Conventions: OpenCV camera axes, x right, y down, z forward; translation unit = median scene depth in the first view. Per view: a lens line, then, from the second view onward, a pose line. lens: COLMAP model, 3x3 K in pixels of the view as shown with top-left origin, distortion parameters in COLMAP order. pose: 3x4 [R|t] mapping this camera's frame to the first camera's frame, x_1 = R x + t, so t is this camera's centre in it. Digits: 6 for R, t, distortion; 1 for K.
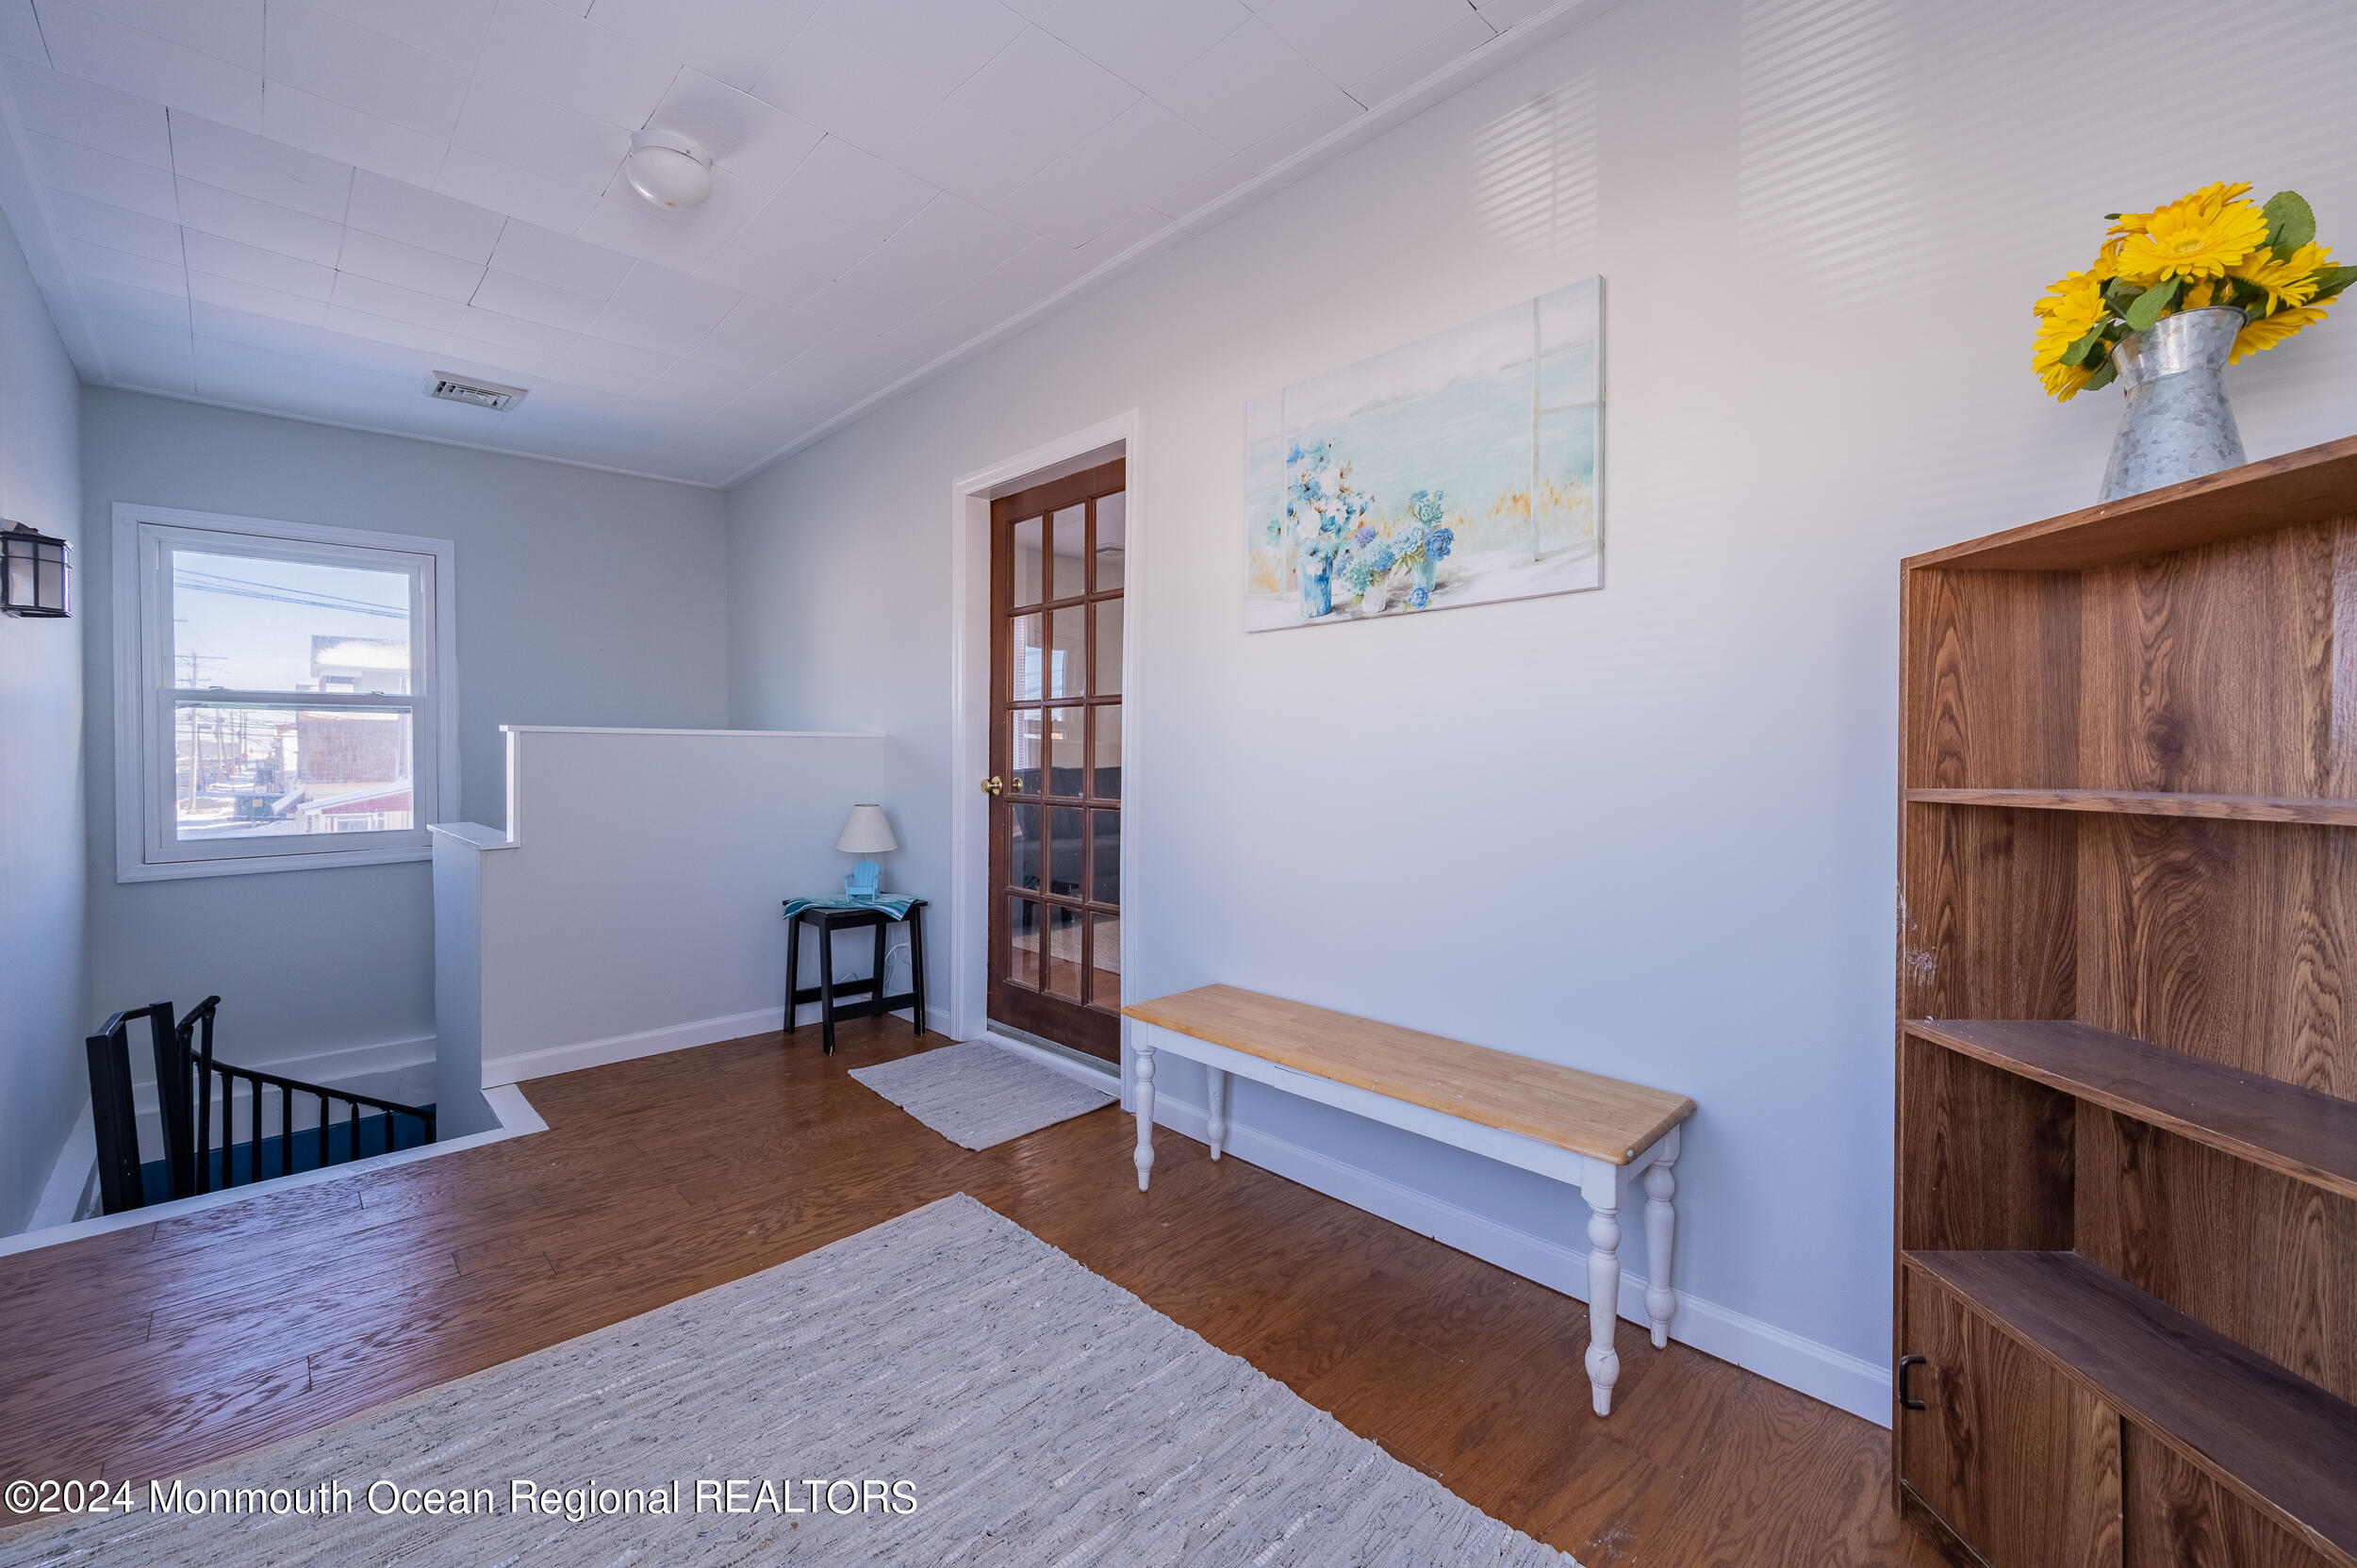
lens RADIAL K [[957.7, 0, 1176.6], [0, 957.7, 756.1], [0, 0, 1]] dist [-0.000402, -0.000145]
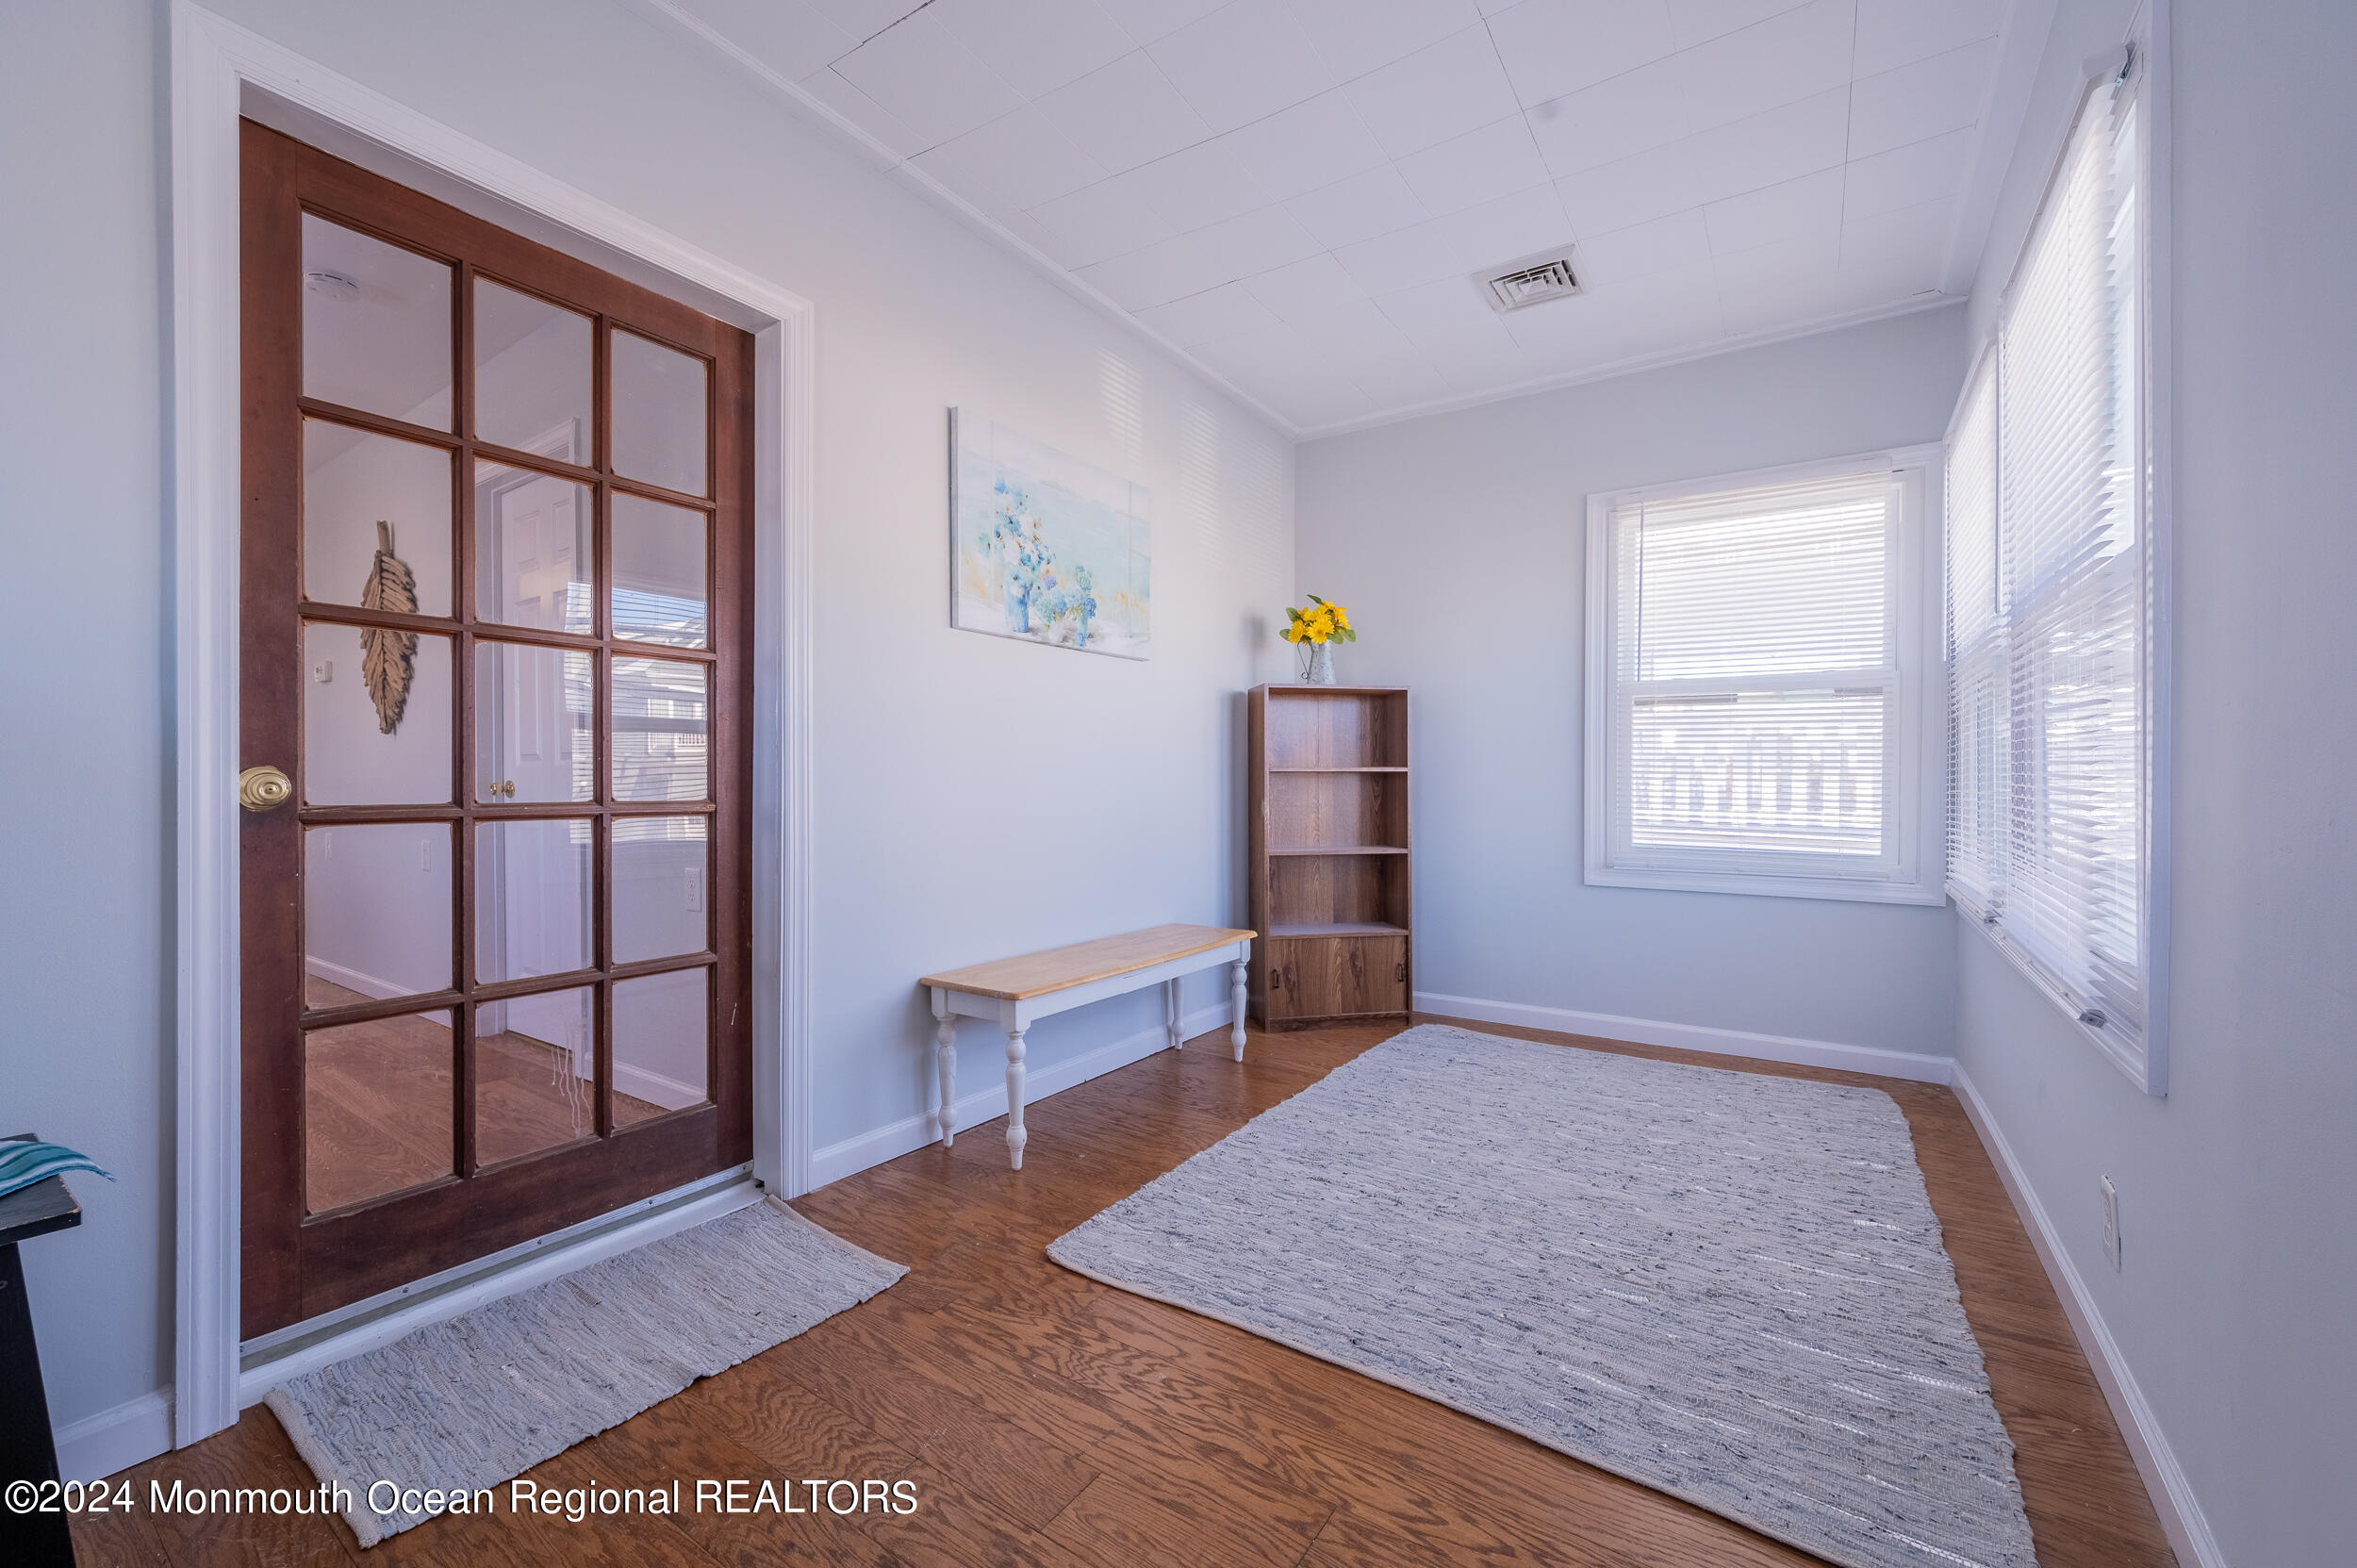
lens RADIAL K [[944.7, 0, 1187.4], [0, 944.7, 787.0], [0, 0, 1]] dist [-0.001525, -0.000479]
pose [[-0.215272, -0.001681, 0.976553, -1.077085], [0.004859, 0.999984, 0.002792, 0.047808], [-0.976542, 0.005346, -0.215260, 1.065936]]
